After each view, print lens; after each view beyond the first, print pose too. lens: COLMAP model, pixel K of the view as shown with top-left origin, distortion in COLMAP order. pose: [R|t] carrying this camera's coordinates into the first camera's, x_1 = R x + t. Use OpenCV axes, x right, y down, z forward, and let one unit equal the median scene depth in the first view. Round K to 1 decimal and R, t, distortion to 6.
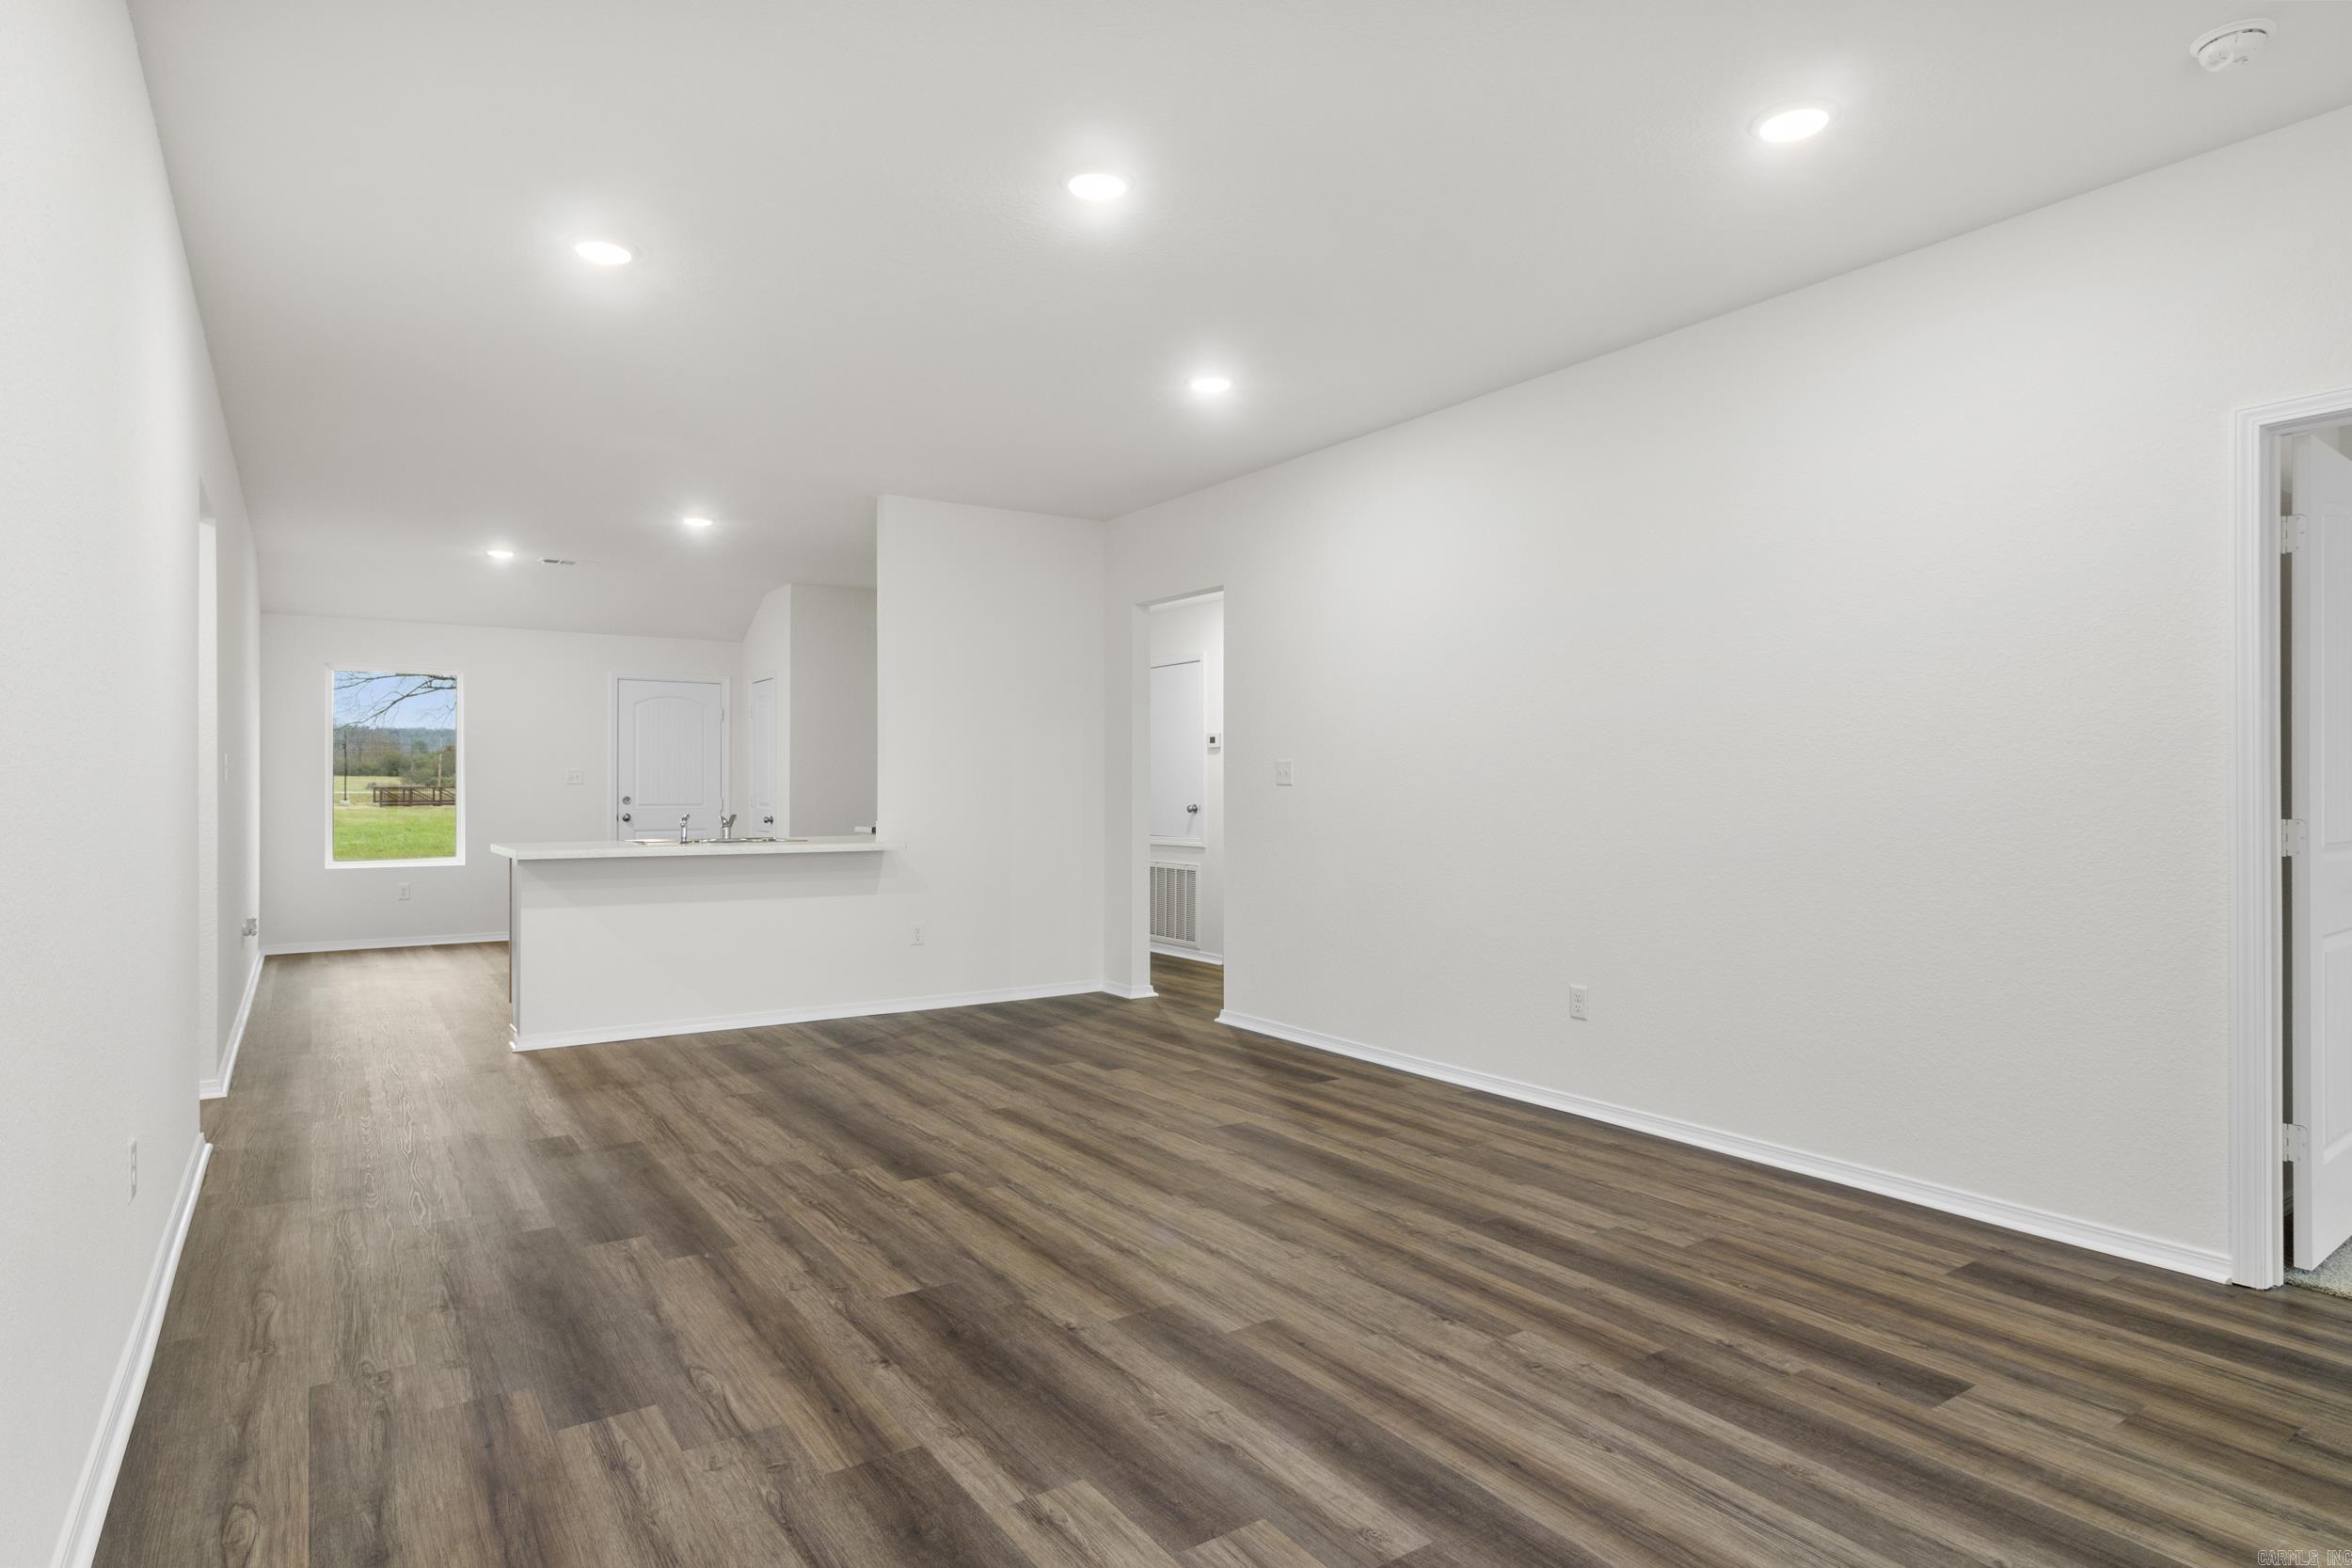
lens RADIAL K [[1281.9, 0, 1185.9], [0, 1281.9, 792.5], [0, 0, 1]] dist [-0.003313, 0.004359]
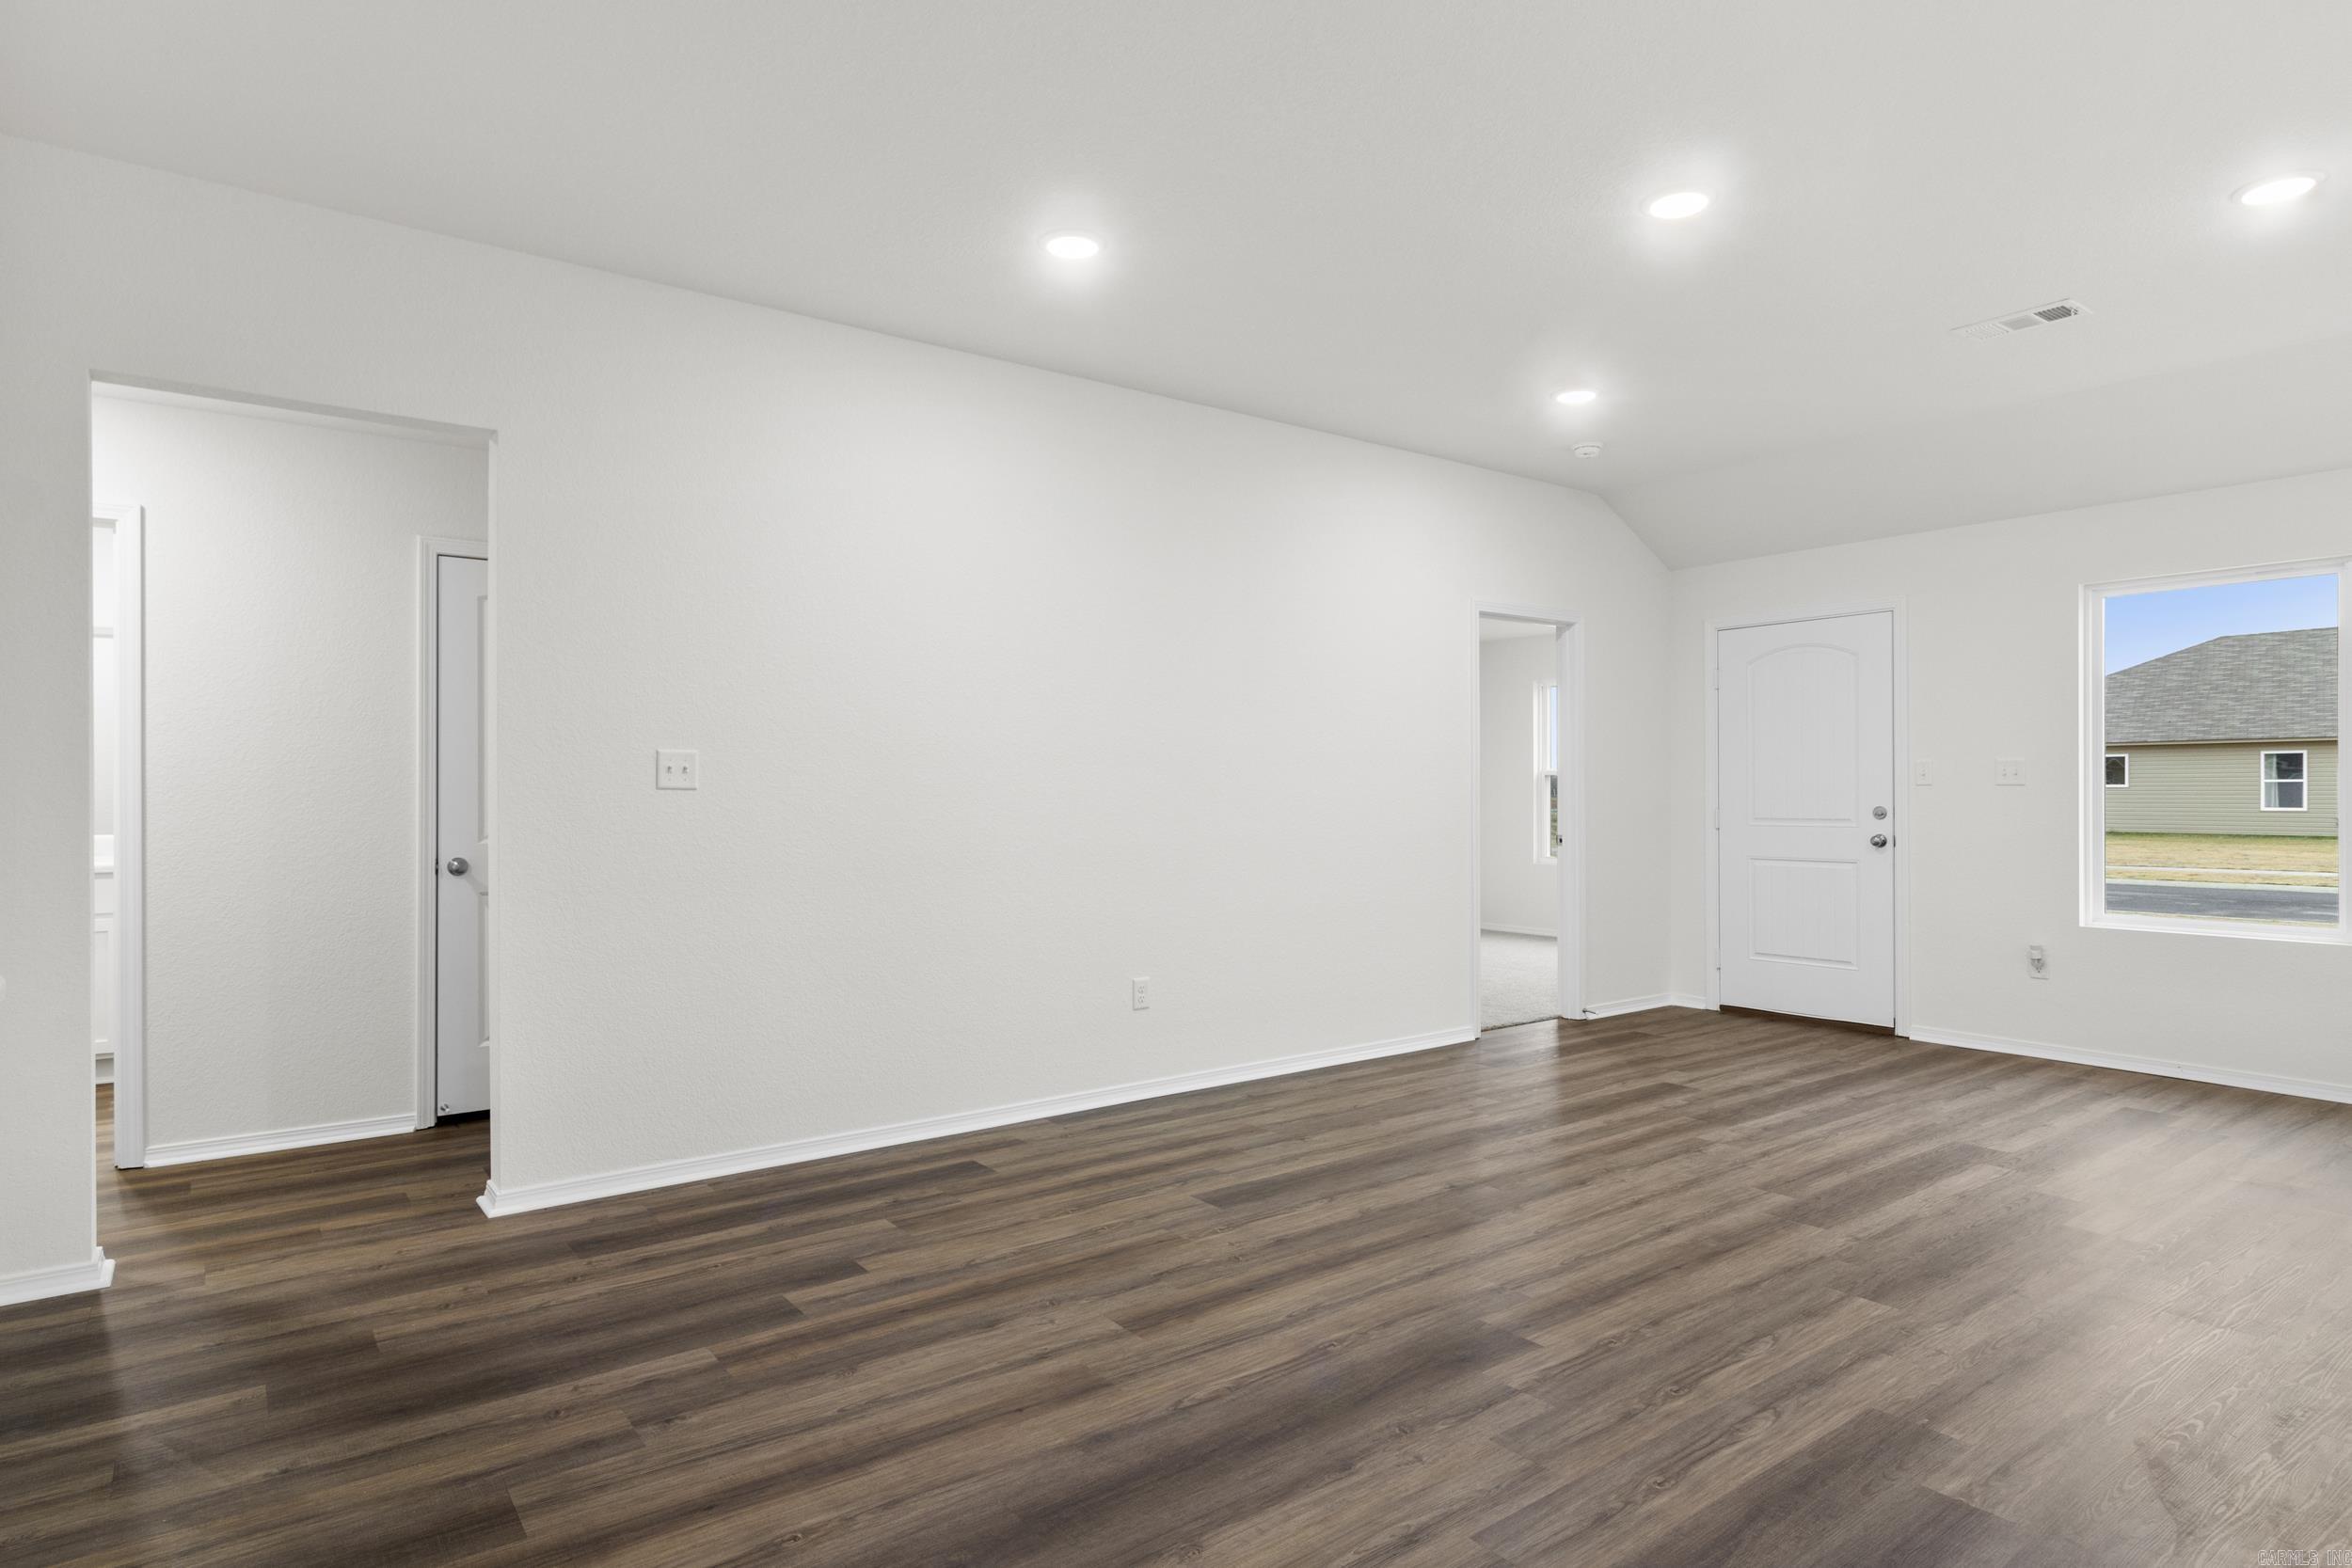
lens RADIAL K [[1281.9, 0, 1177.9], [0, 1281.9, 793.5], [0, 0, 1]] dist [-0.003313, 0.004359]
pose [[-0.042636, -0.003759, 0.999084, -1.062662], [0.006716, 0.999969, 0.004049, -0.011071], [-0.999068, 0.006883, -0.042610, 1.411403]]
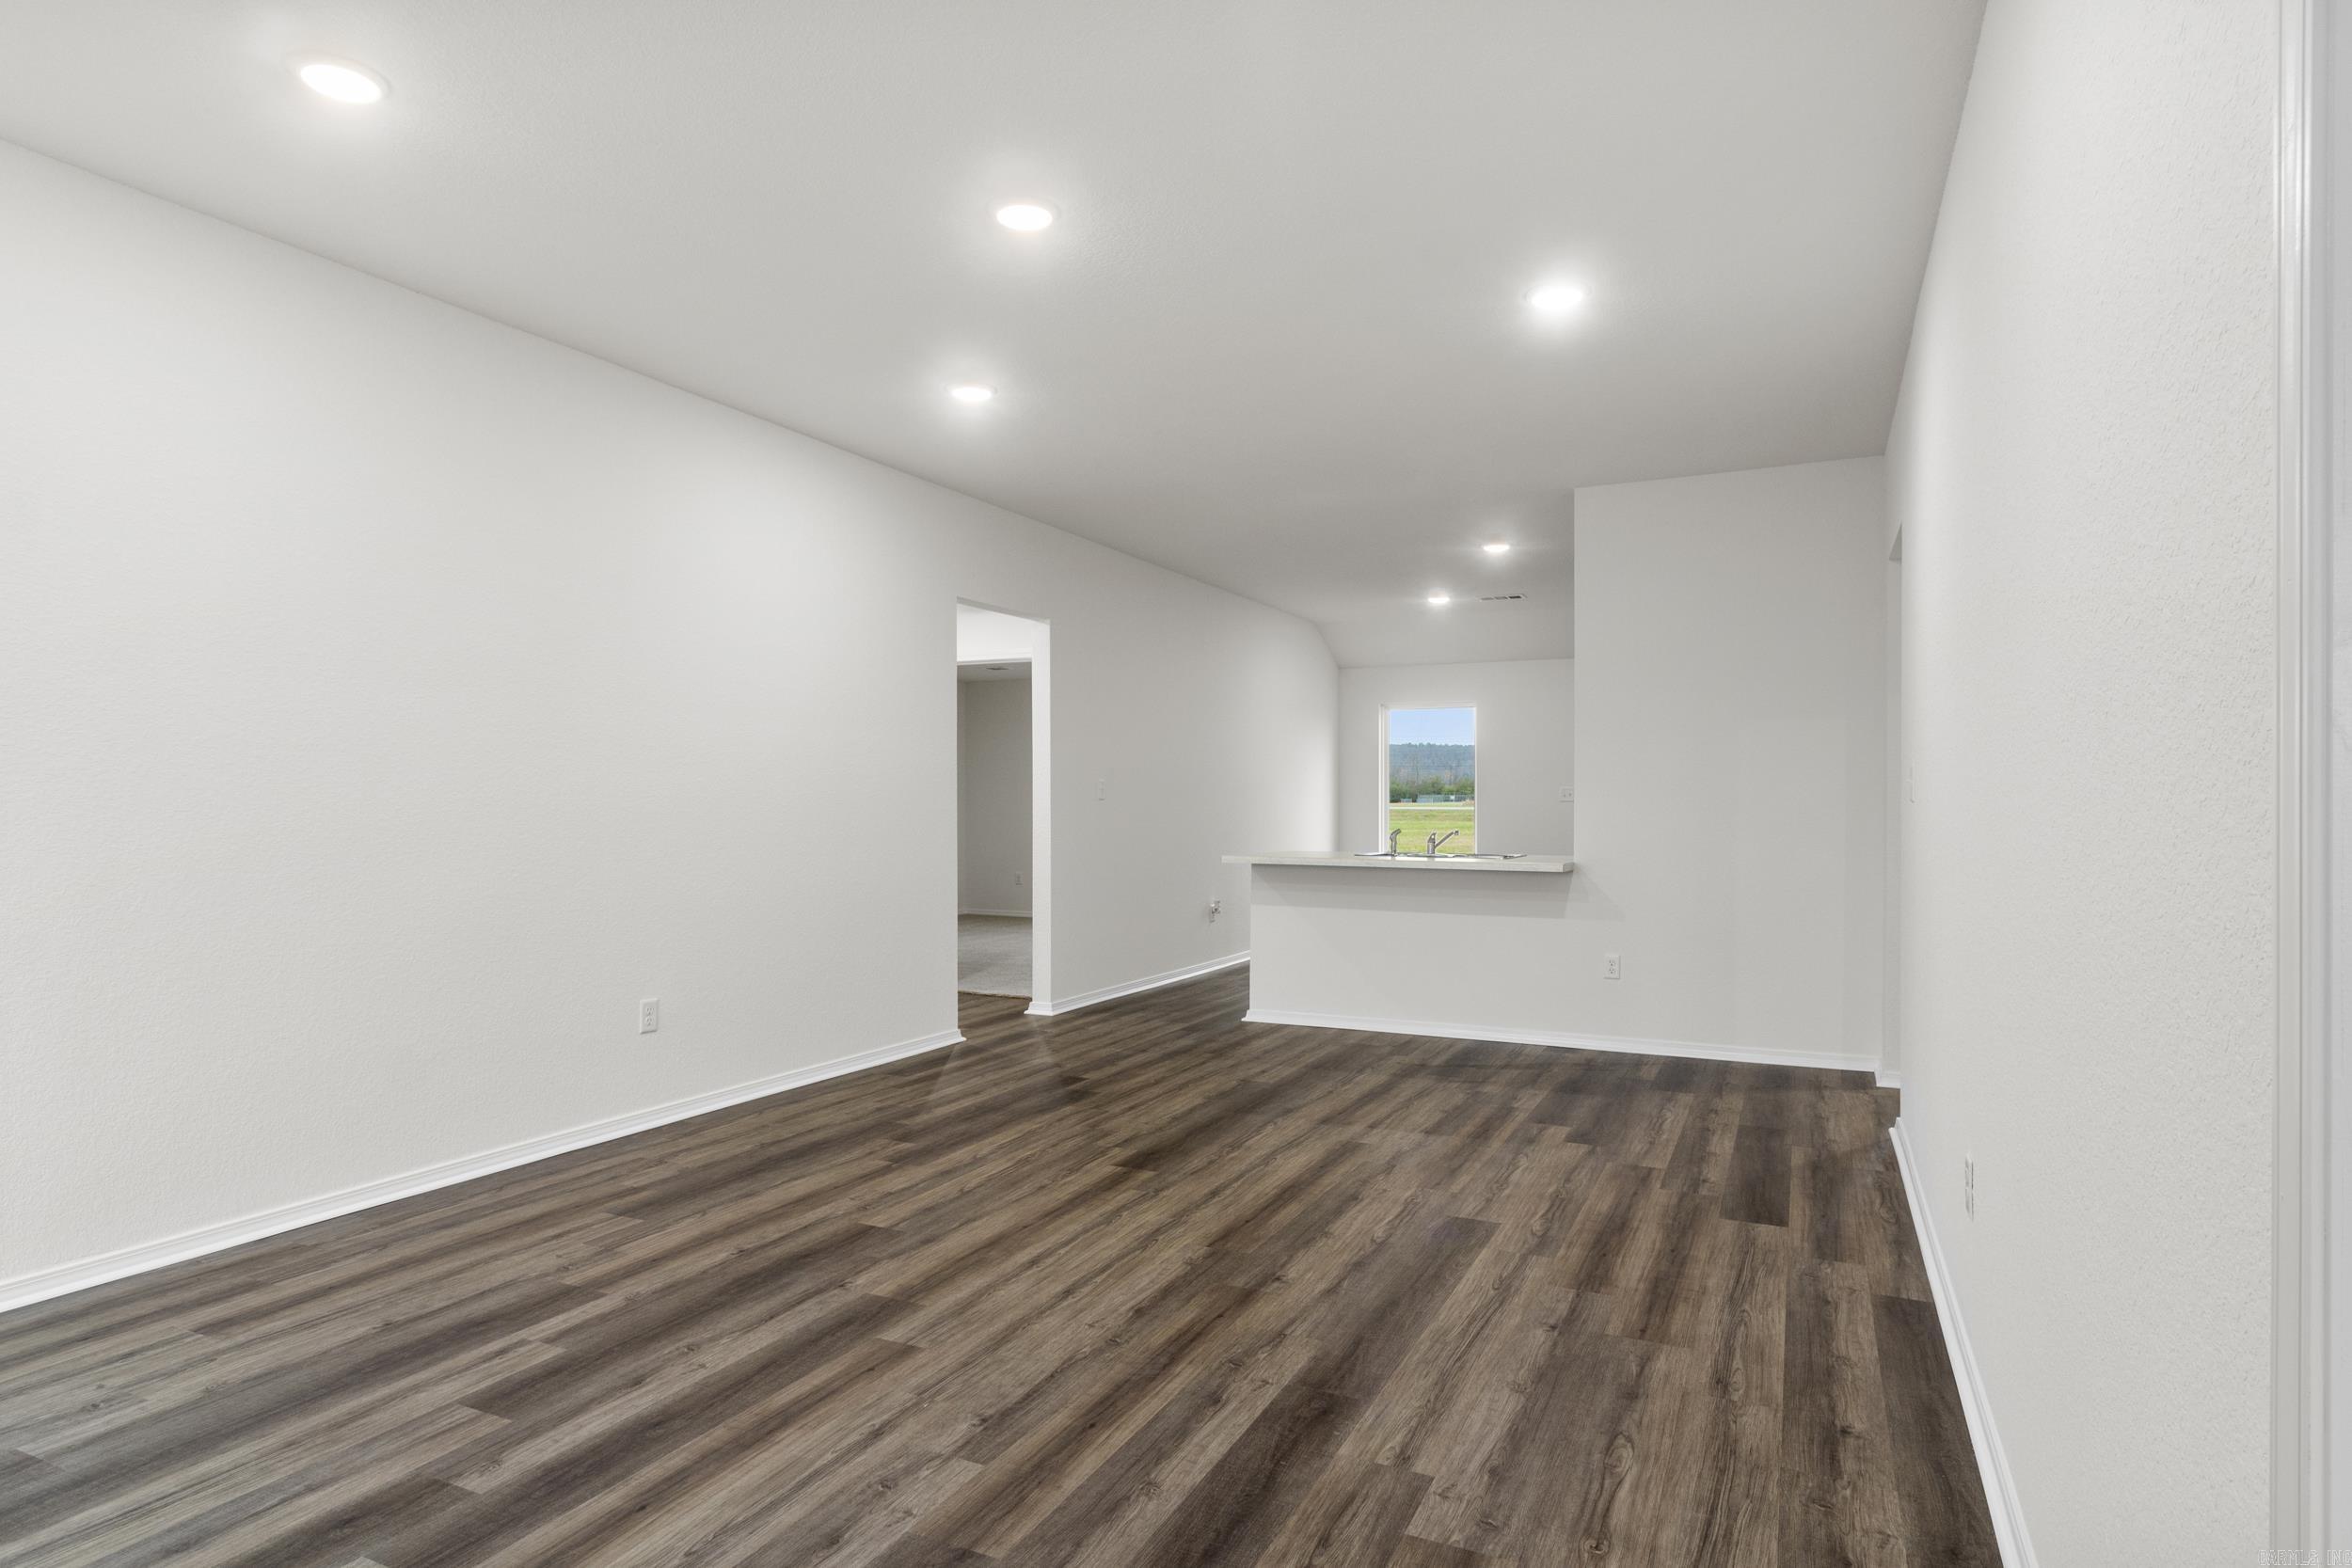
lens RADIAL K [[1281.9, 0, 1192.0], [0, 1281.9, 798.4], [0, 0, 1]] dist [-0.003313, 0.004359]
pose [[0.508151, -0.001571, -0.861267, 0.866533], [-0.005306, 0.999974, -0.004955, -0.005365], [0.861252, 0.007088, 0.508129, 0.575043]]
